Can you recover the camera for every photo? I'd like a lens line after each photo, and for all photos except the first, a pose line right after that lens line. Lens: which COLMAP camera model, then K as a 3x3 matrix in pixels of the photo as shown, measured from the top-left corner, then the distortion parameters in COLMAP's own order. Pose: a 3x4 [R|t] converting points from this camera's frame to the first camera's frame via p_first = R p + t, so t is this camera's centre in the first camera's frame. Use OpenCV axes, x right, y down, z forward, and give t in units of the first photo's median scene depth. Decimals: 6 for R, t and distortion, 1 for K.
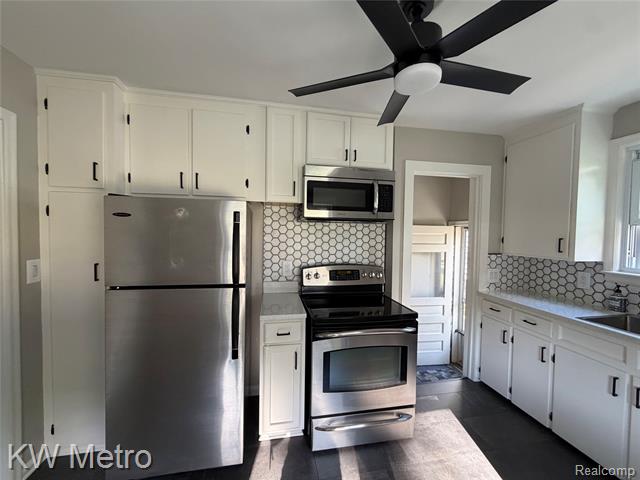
lens RADIAL K [[254.9, 0, 319.0], [0, 254.9, 240.7], [0, 0, 1]] dist [-0.000850, -0.000681]
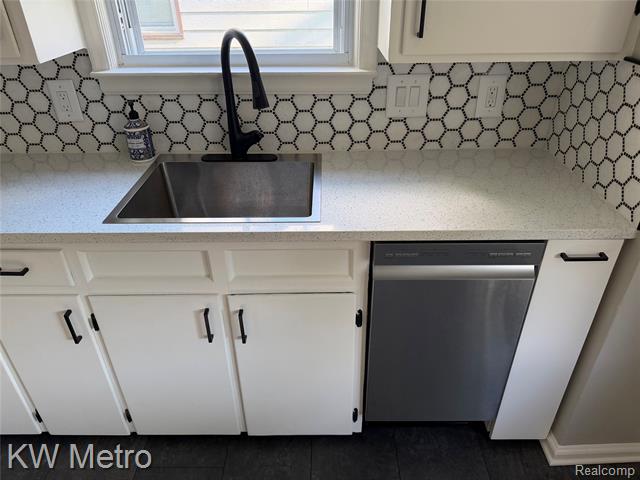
lens RADIAL K [[452.5, 0, 319.0], [0, 452.5, 240.2], [0, 0, 1]] dist [0.054052, -0.073732]
pose [[0.196475, -0.526334, 0.827266, 0.405509], [0.047542, 0.847833, 0.528128, -0.026407], [-0.979356, -0.064434, 0.191601, 0.458380]]
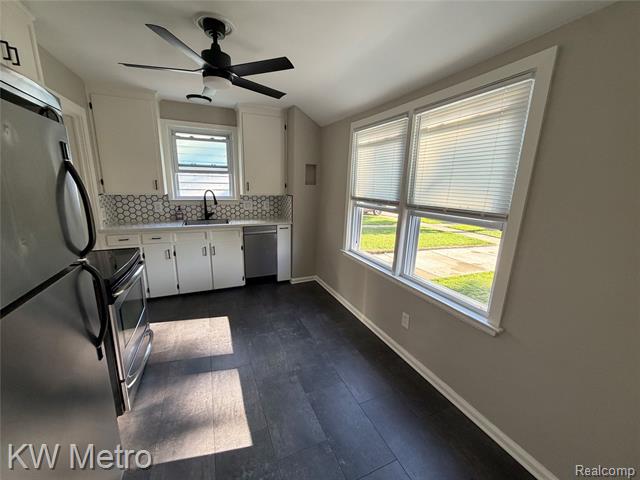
lens RADIAL K [[254.9, 0, 317.7], [0, 254.9, 241.2], [0, 0, 1]] dist [-0.000850, -0.000681]
pose [[-0.221108, -0.237011, 0.946011, -0.784499], [0.006281, 0.969654, 0.244402, -0.022235], [-0.975229, 0.059981, -0.212909, 0.389544]]
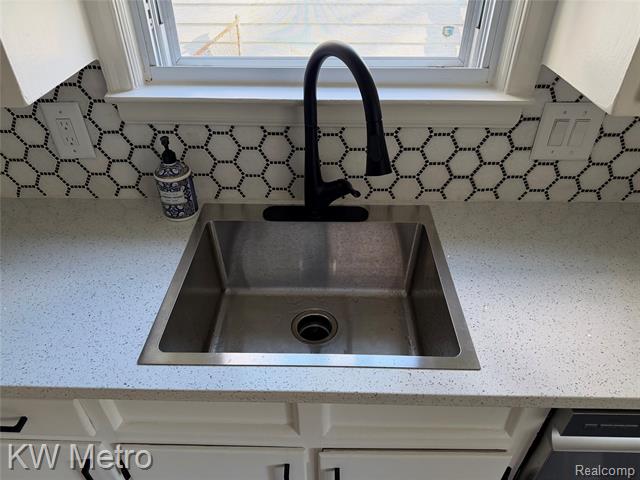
lens RADIAL K [[452.5, 0, 316.9], [0, 452.5, 237.2], [0, 0, 1]] dist [0.054052, -0.073732]
pose [[0.211662, -0.602443, 0.769586, 0.659020], [0.040192, 0.792126, 0.609033, -0.054511], [-0.976516, -0.097978, 0.191876, 0.642819]]
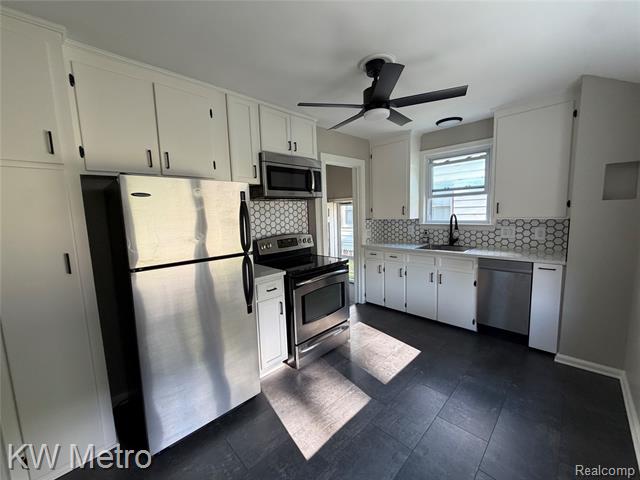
lens RADIAL K [[254.9, 0, 318.1], [0, 254.9, 241.1], [0, 0, 1]] dist [-0.000850, -0.000681]
pose [[0.830981, -0.108818, 0.545553, -0.507524], [0.066911, 0.993113, 0.096171, 0.017588], [-0.552262, -0.043413, 0.832540, -0.139811]]
